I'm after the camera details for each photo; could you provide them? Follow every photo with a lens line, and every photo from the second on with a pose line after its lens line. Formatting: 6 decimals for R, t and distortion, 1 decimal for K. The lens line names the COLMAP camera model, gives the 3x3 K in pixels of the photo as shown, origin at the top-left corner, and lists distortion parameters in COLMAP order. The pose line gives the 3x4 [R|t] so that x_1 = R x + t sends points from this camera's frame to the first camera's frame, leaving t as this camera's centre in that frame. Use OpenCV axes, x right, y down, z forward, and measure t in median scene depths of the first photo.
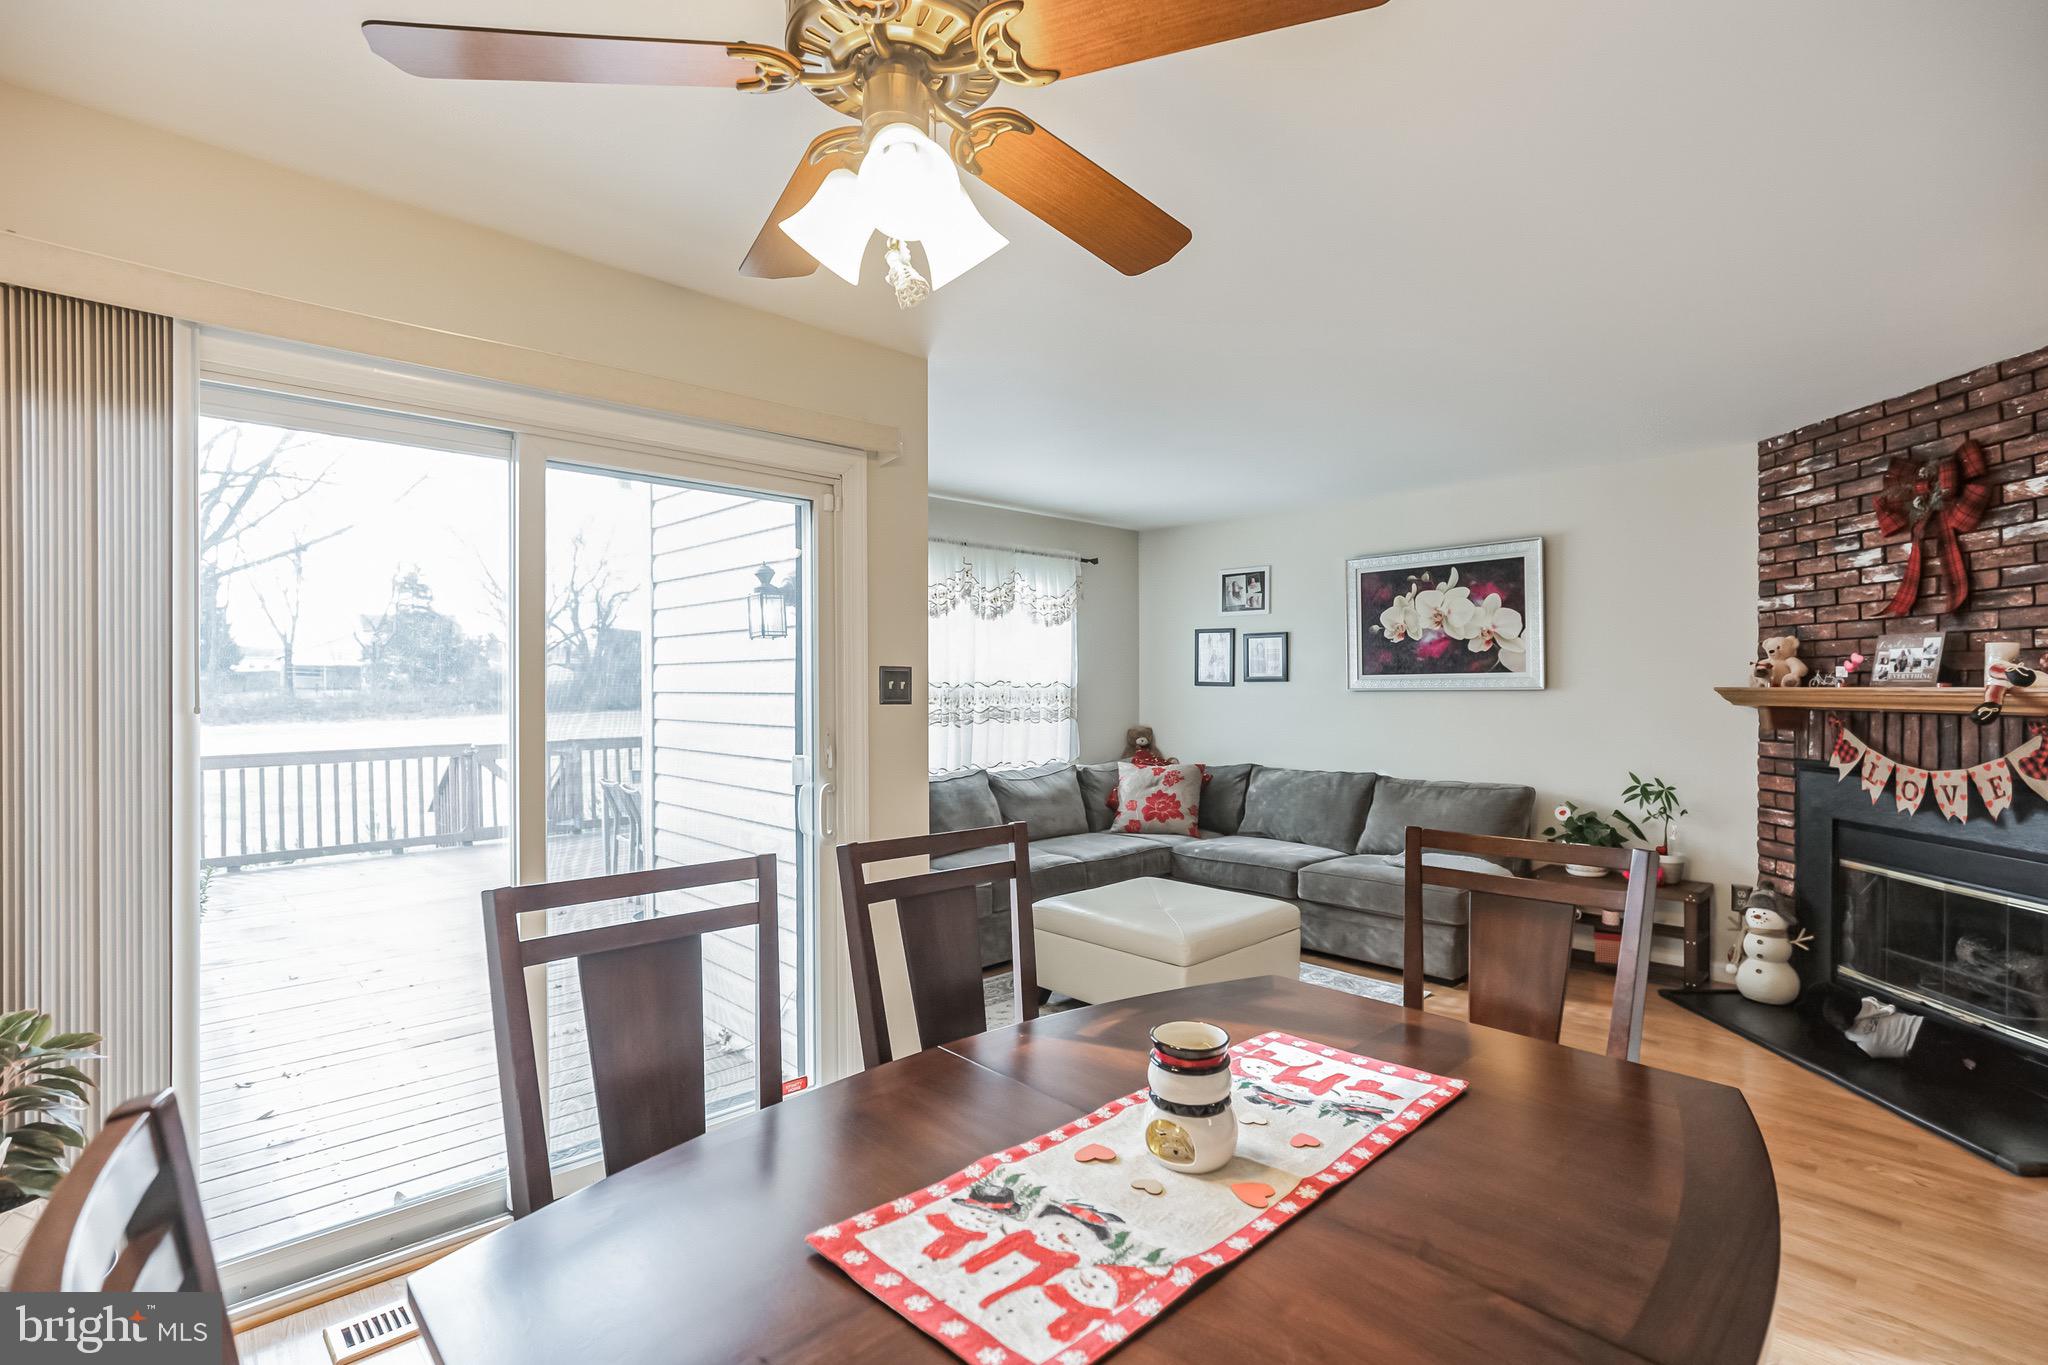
lens RADIAL K [[970.5, 0, 1032.7], [0, 970.5, 689.0], [0, 0, 1]] dist [-0.009825, -0.000090]
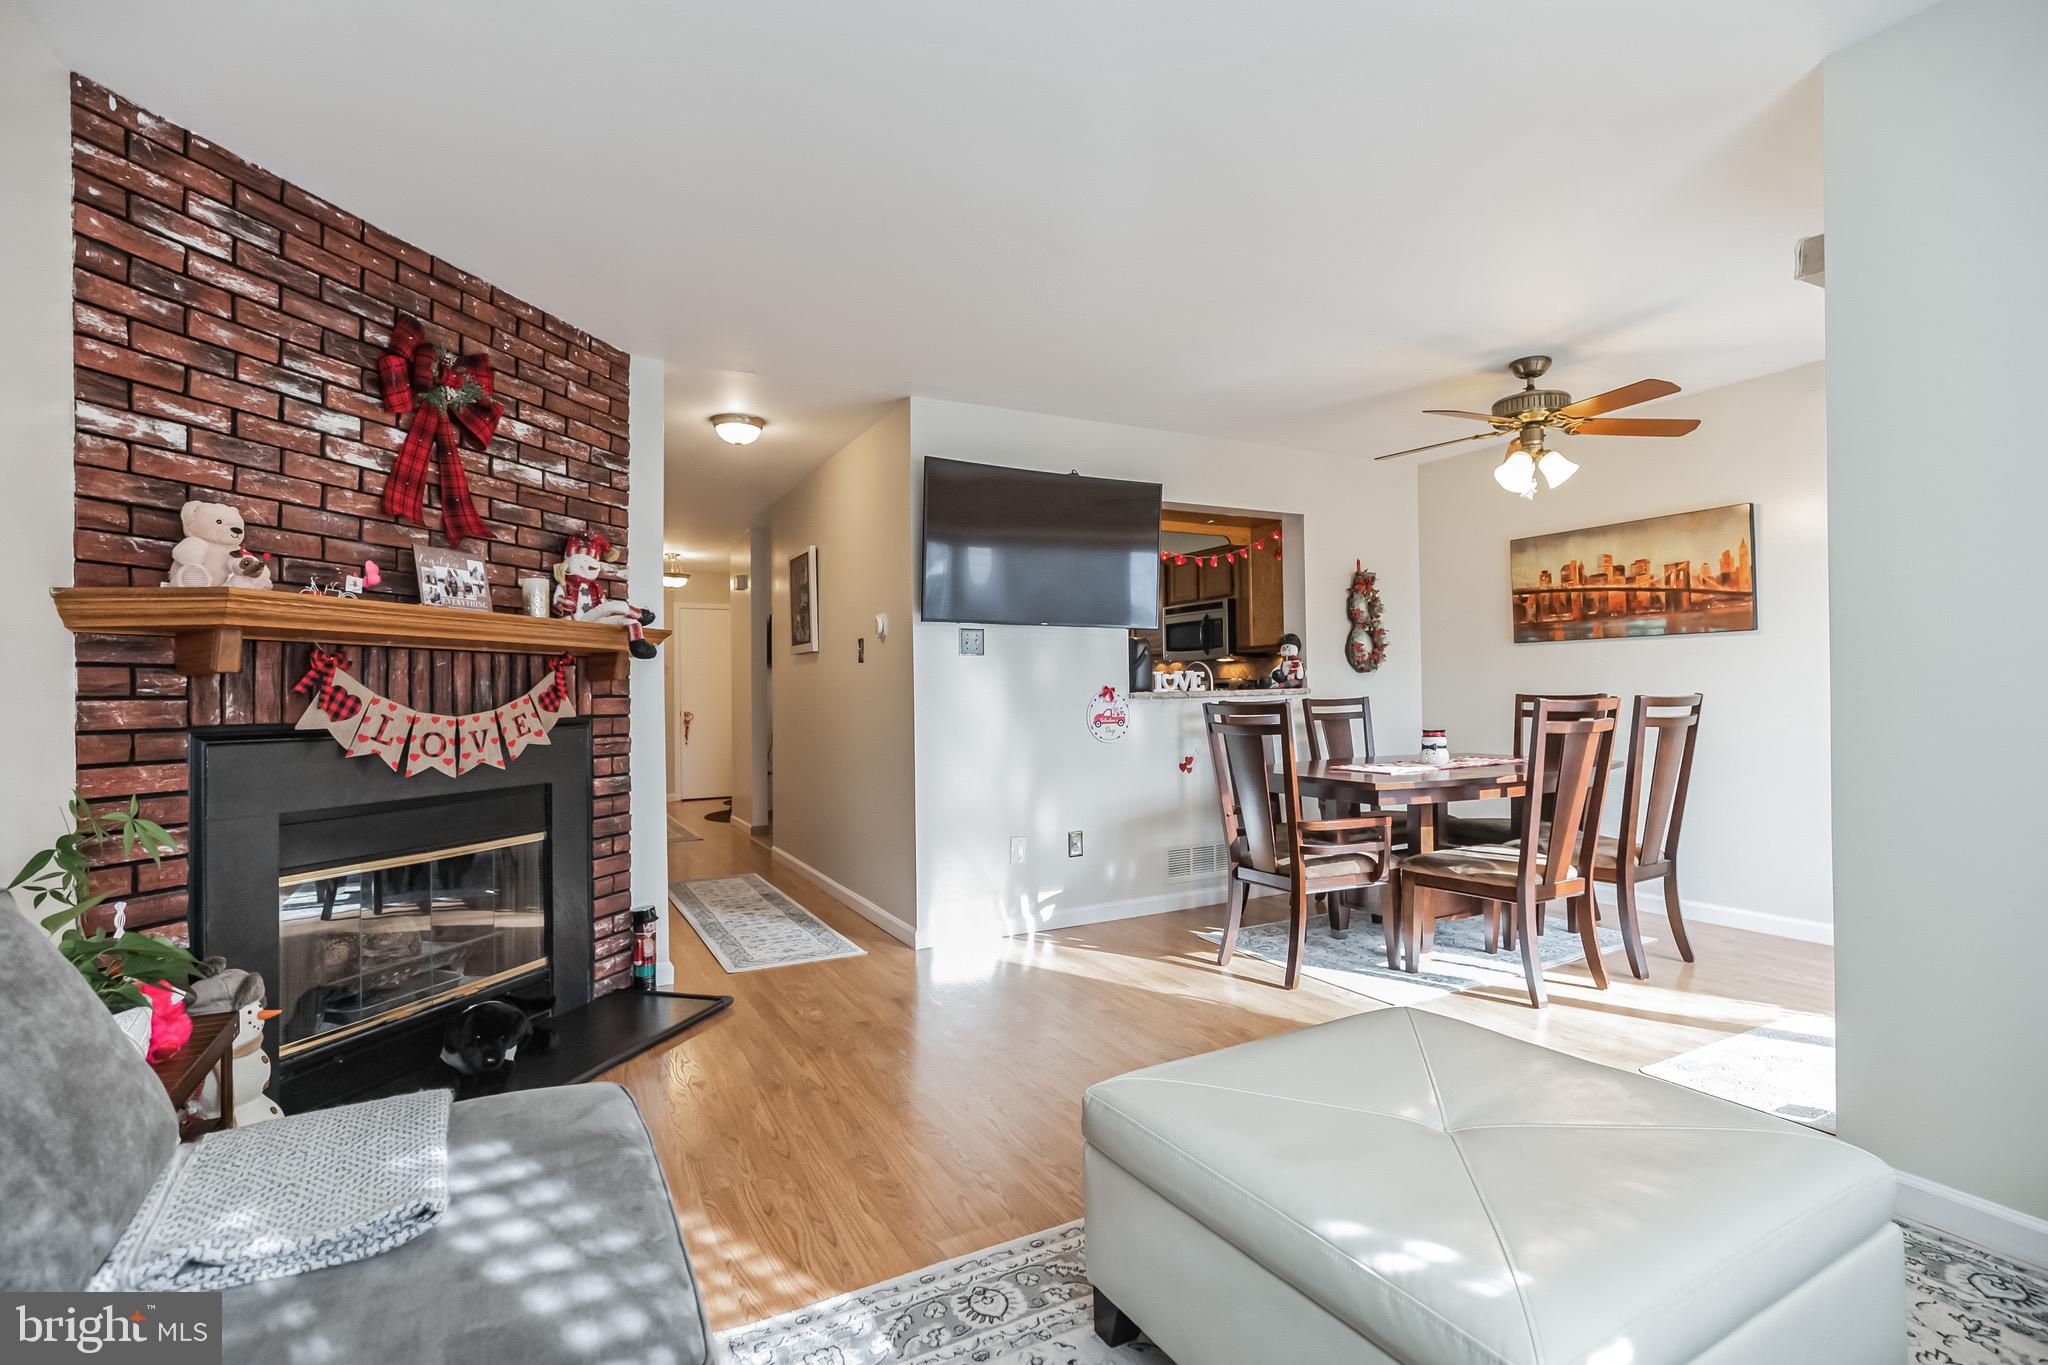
lens RADIAL K [[954.4, 0, 1017.6], [0, 954.4, 687.1], [0, 0, 1]] dist [-0.029310, 0.012217]
pose [[-0.959775, 0.013633, 0.280439, 0.214676], [0.012138, 0.999901, -0.007067, 0.066912], [-0.280508, -0.003378, -0.959846, 1.561660]]
